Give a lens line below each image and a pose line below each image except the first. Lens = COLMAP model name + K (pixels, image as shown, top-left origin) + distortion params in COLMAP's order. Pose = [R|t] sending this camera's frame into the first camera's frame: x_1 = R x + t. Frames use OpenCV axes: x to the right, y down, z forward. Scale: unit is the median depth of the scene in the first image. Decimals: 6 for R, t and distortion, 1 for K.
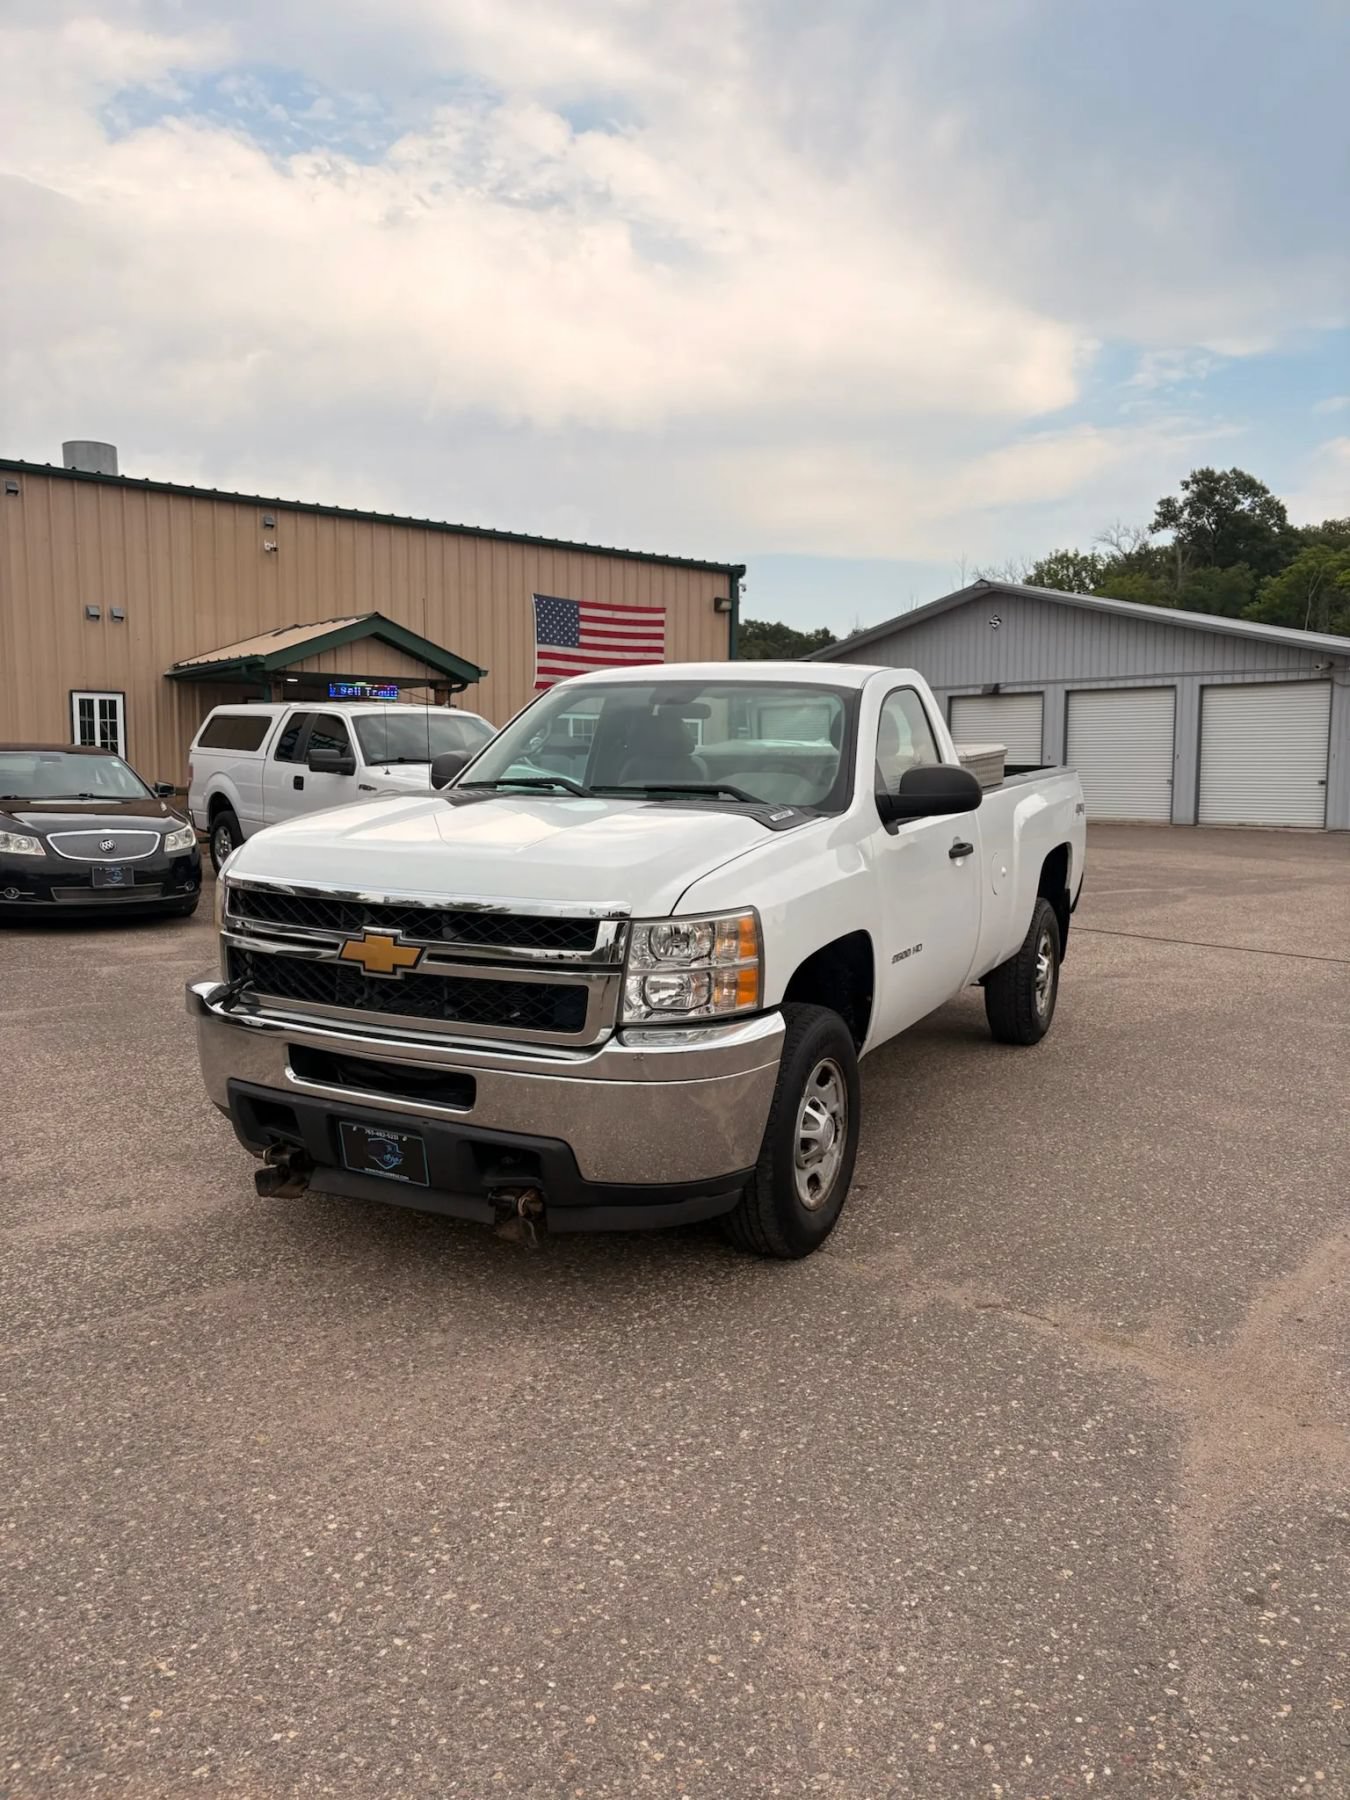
lens RADIAL K [[1351.3, 0, 668.1], [0, 1351.3, 915.6], [0, 0, 1]] dist [0.024941, -0.010404]
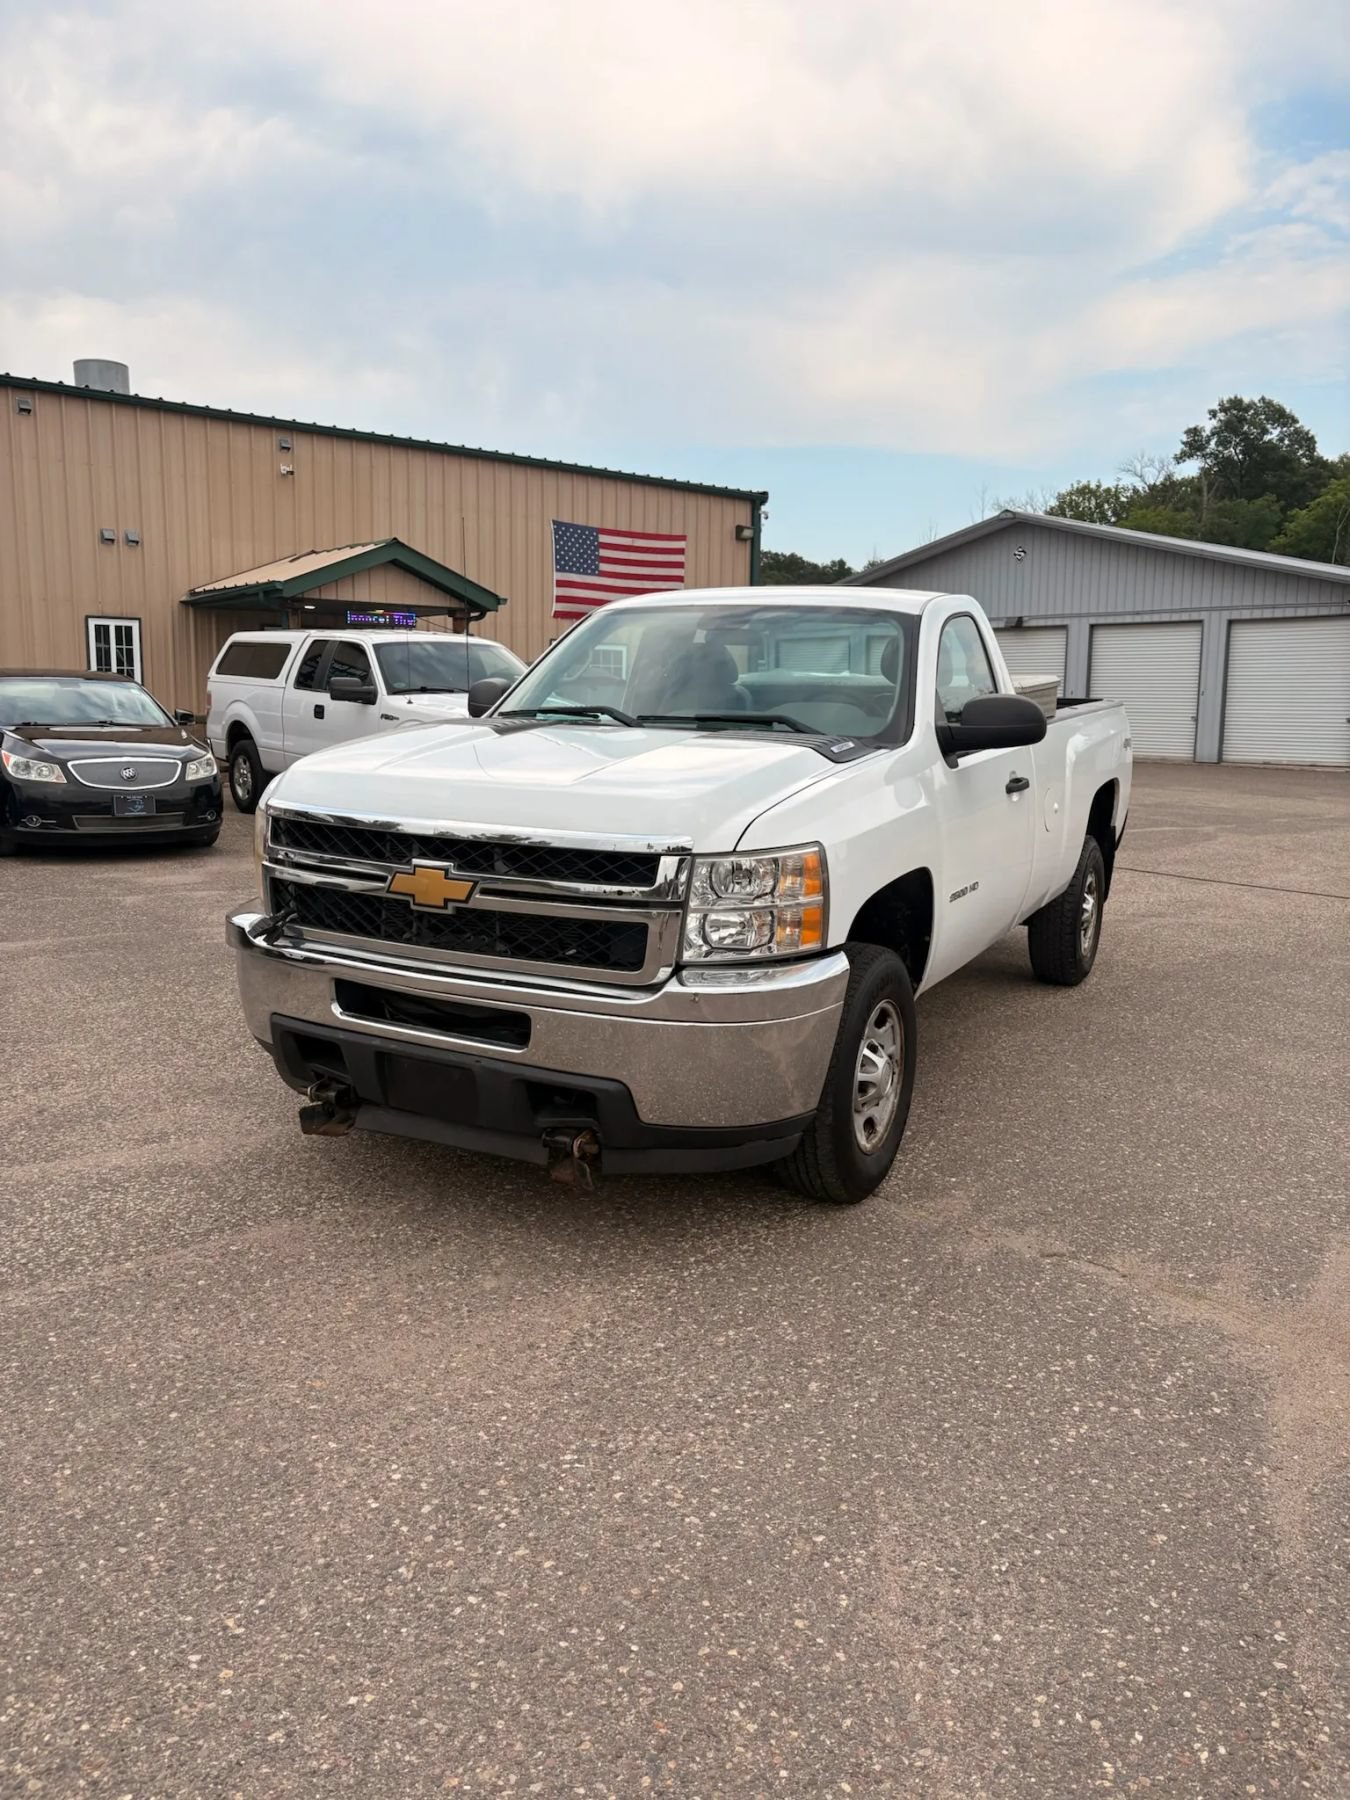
lens RADIAL K [[1351.3, 0, 668.1], [0, 1351.3, 915.6], [0, 0, 1]] dist [0.024941, -0.010404]
pose [[0.999916, 0.009659, -0.008652, -0.034922], [-0.009225, 0.998764, 0.048832, -0.000459], [0.009113, -0.048748, 0.998770, 0.037735]]
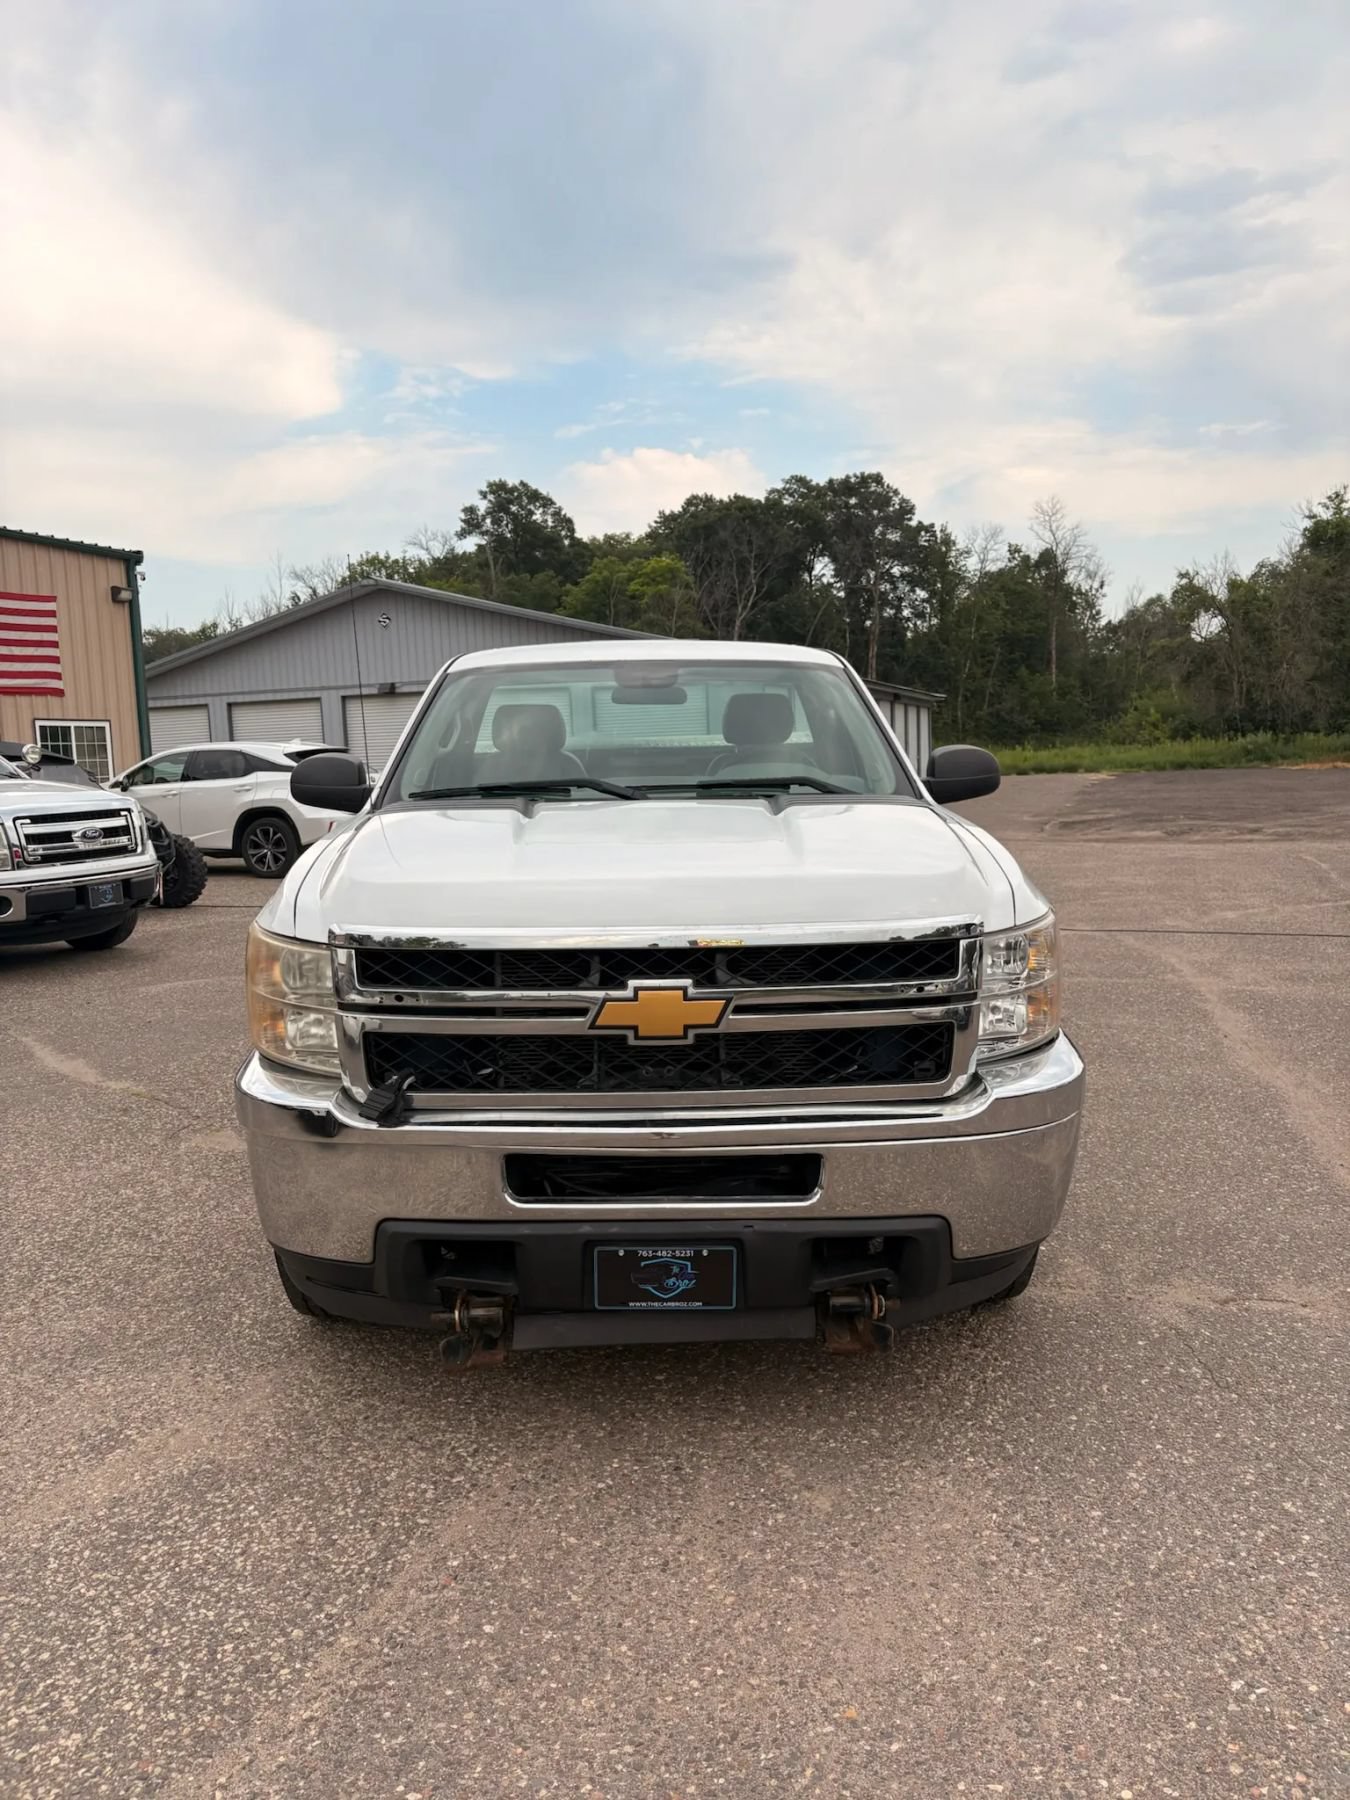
lens RADIAL K [[1368.7, 0, 693.7], [0, 1368.7, 904.3], [0, 0, 1]] dist [0.022697, -0.006910]
pose [[0.879480, -0.086433, 0.468022, -0.546111], [0.091646, 0.995723, 0.011670, -0.039469], [-0.467029, 0.032629, 0.883640, 0.318588]]
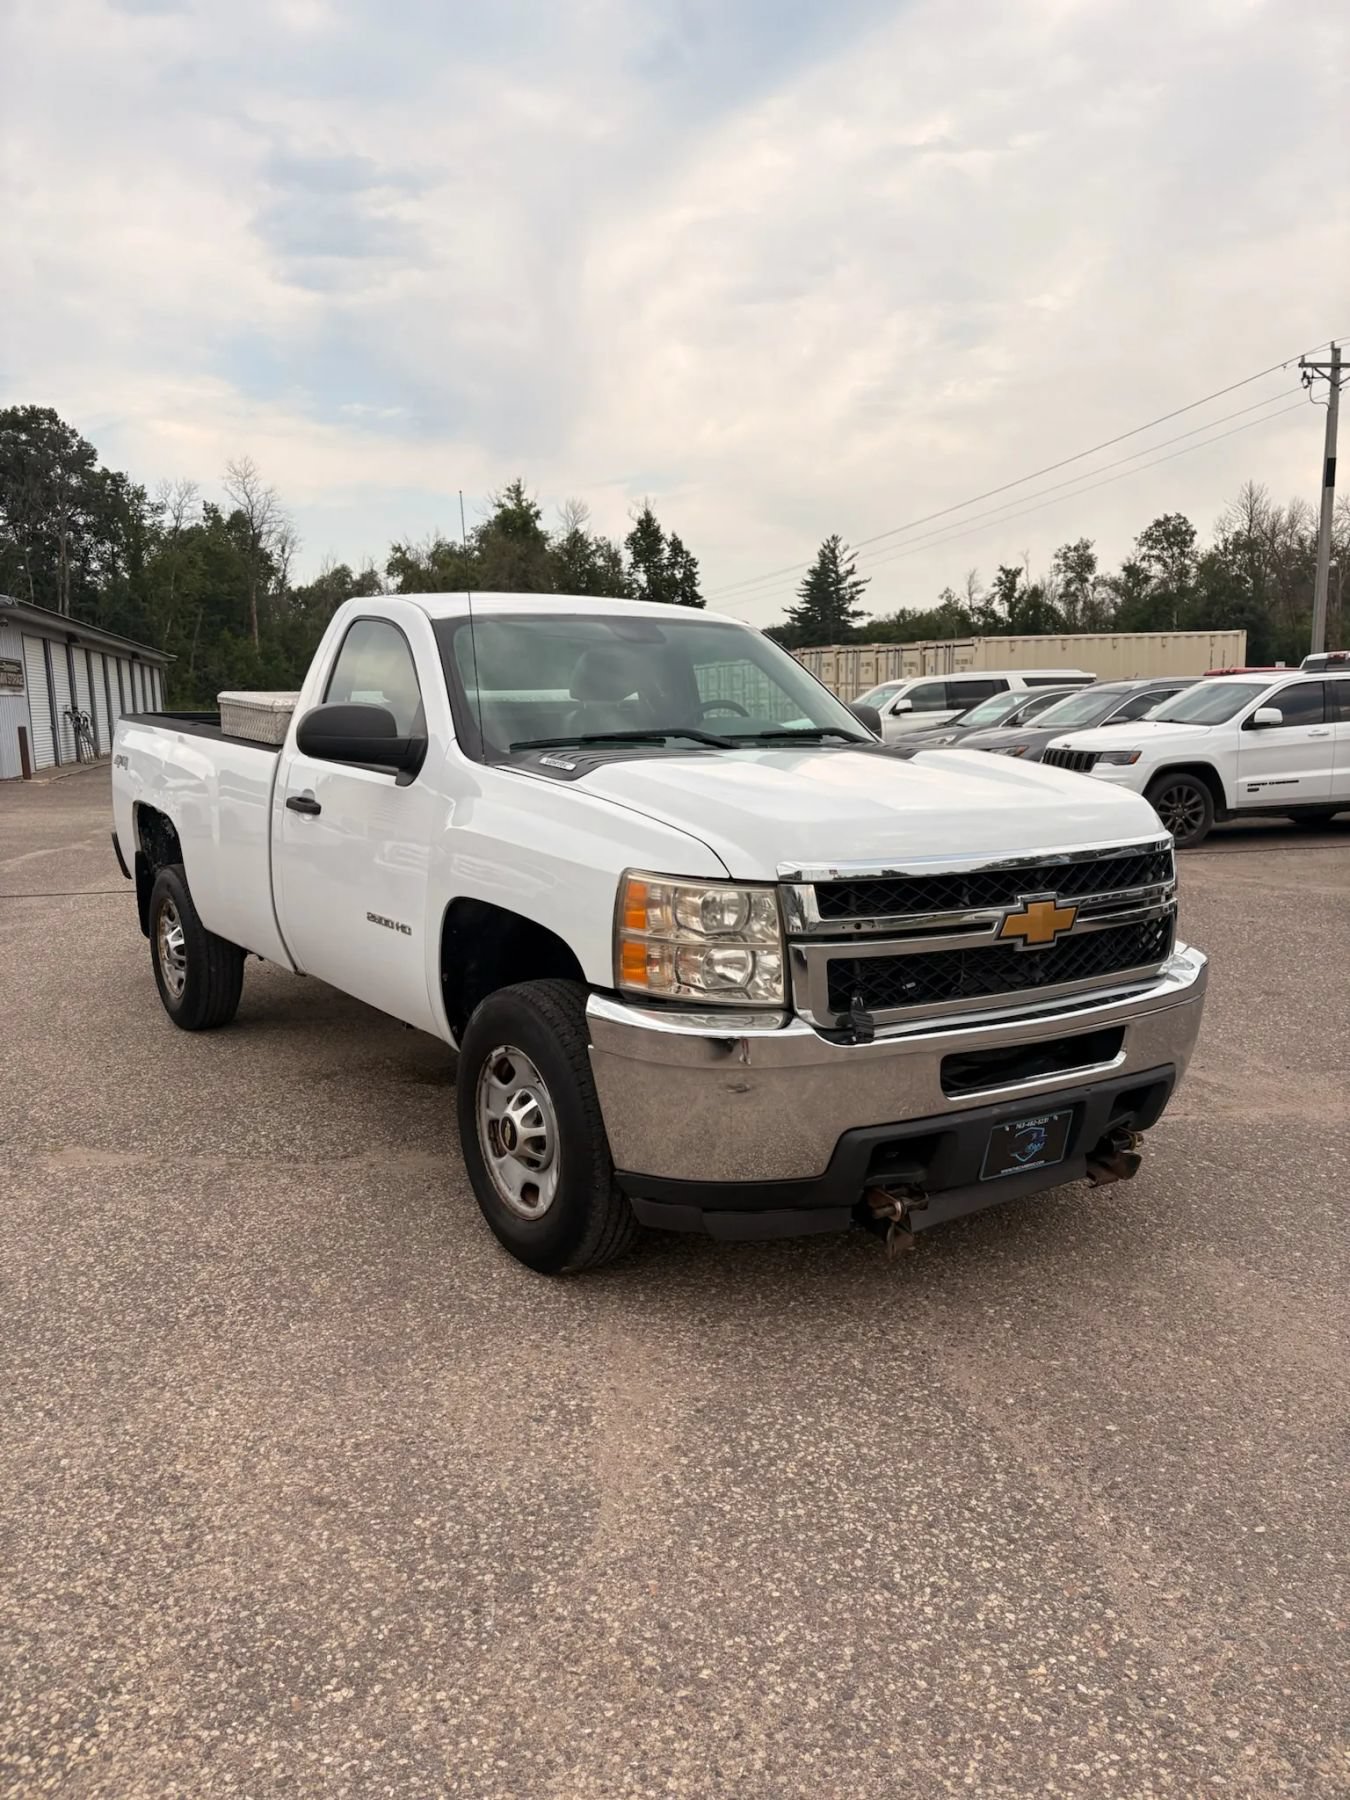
lens RADIAL K [[1351.3, 0, 668.1], [0, 1351.3, 915.6], [0, 0, 1]] dist [0.024941, -0.010404]
pose [[0.482898, -0.154406, 0.861956, -1.098864], [0.122546, 0.986561, 0.108072, -0.102713], [-0.867059, 0.053442, 0.495331, 0.768112]]
